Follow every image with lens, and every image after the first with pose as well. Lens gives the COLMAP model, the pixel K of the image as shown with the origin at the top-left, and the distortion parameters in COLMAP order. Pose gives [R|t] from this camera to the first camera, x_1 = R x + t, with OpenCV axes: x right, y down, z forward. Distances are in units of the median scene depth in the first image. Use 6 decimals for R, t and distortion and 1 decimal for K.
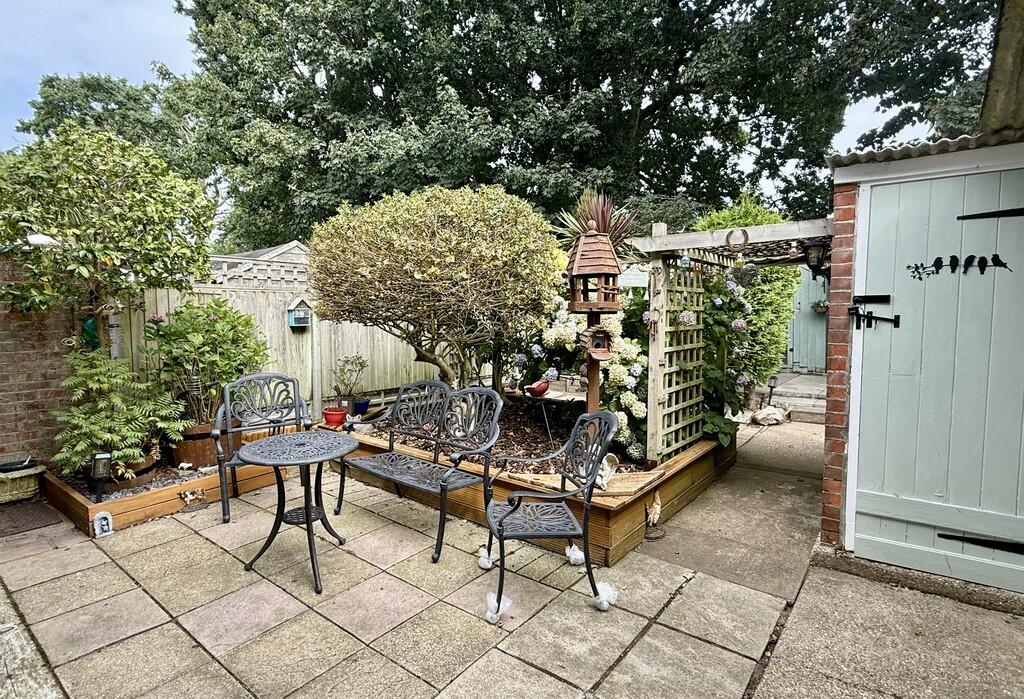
lens RADIAL K [[522.8, 0, 512.4], [0, 522.8, 350.5], [0, 0, 1]] dist [-0.000306, -0.000143]
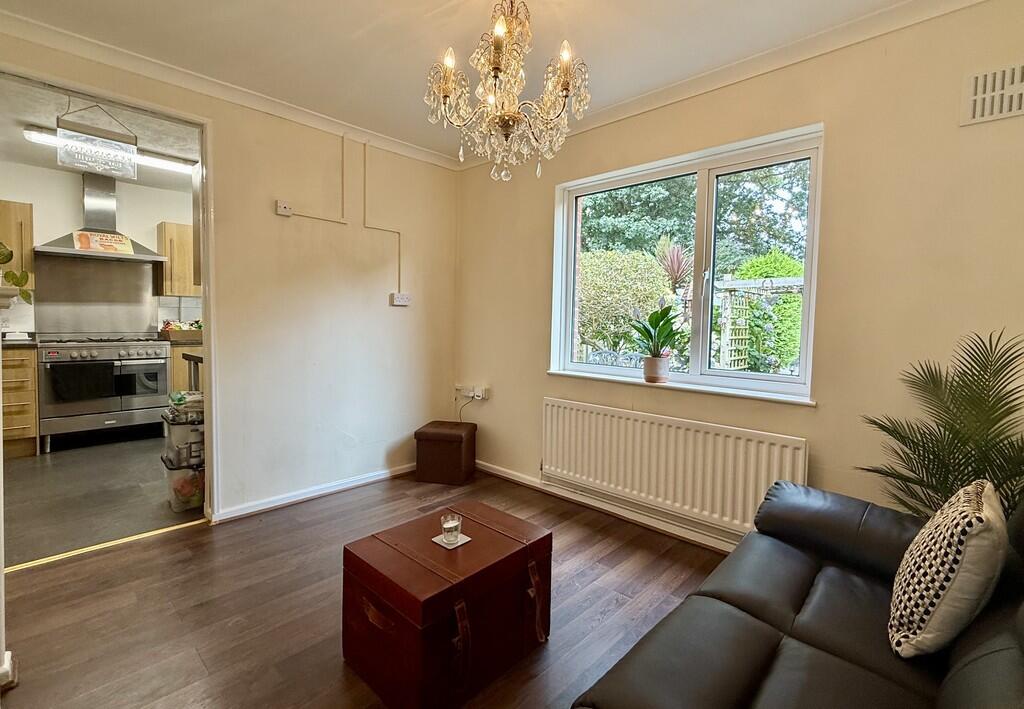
lens RADIAL K [[480.4, 0, 510.8], [0, 480.4, 347.7], [0, 0, 1]] dist [-0.001480, -0.000410]
pose [[0.995616, 0.023047, -0.090652, -0.269661], [-0.024993, 0.999480, -0.020383, 0.070322], [0.090136, 0.022559, 0.995674, -0.651245]]
